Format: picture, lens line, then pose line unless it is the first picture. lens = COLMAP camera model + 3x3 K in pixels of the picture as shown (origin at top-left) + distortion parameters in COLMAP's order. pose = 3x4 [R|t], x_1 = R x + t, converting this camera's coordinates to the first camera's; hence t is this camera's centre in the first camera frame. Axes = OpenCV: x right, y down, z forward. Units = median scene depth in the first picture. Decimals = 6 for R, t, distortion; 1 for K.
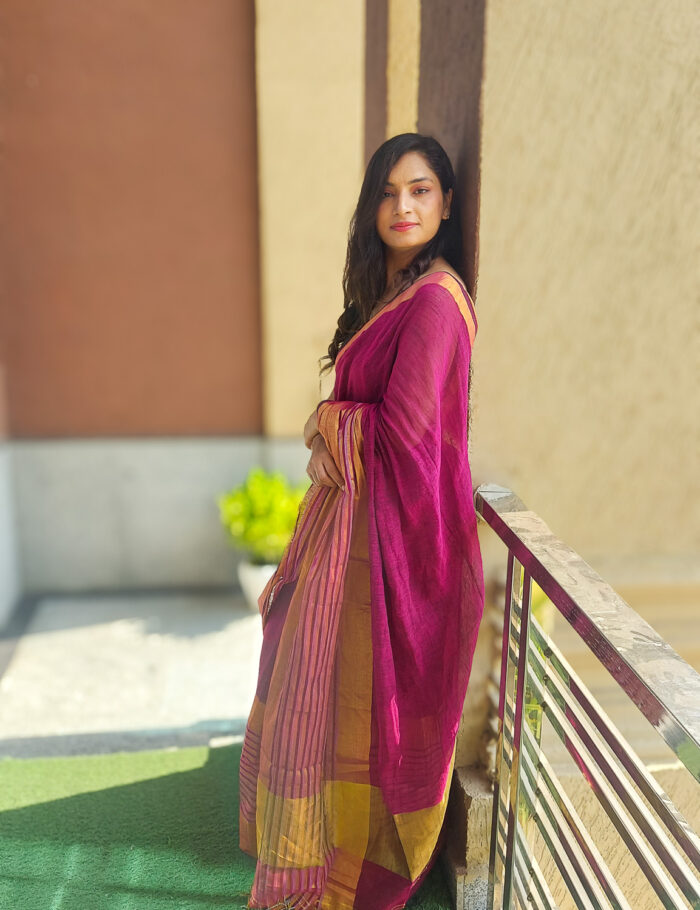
lens RADIAL K [[831.7, 0, 350.0], [0, 831.7, 455.0], [0, 0, 1]] dist [-0.010113, -0.016889]
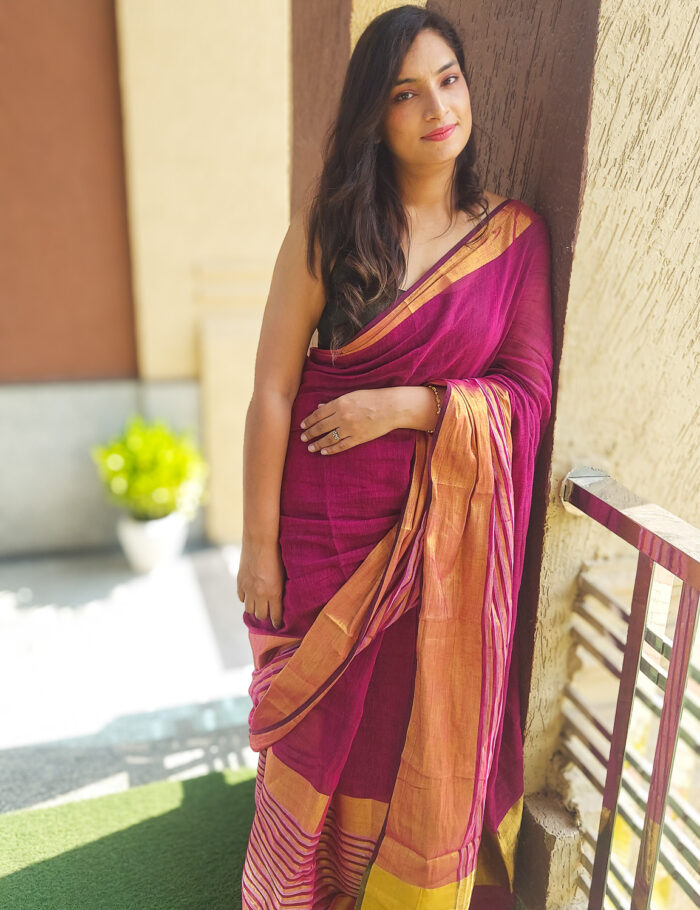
lens RADIAL K [[842.0, 0, 351.1], [0, 842.0, 464.2], [0, 0, 1]] dist [-0.004060, -0.008409]
pose [[0.982084, -0.049878, 0.181725, -0.145483], [0.032405, 0.994671, 0.097880, -0.040560], [-0.185638, -0.090237, 0.978466, 0.179271]]
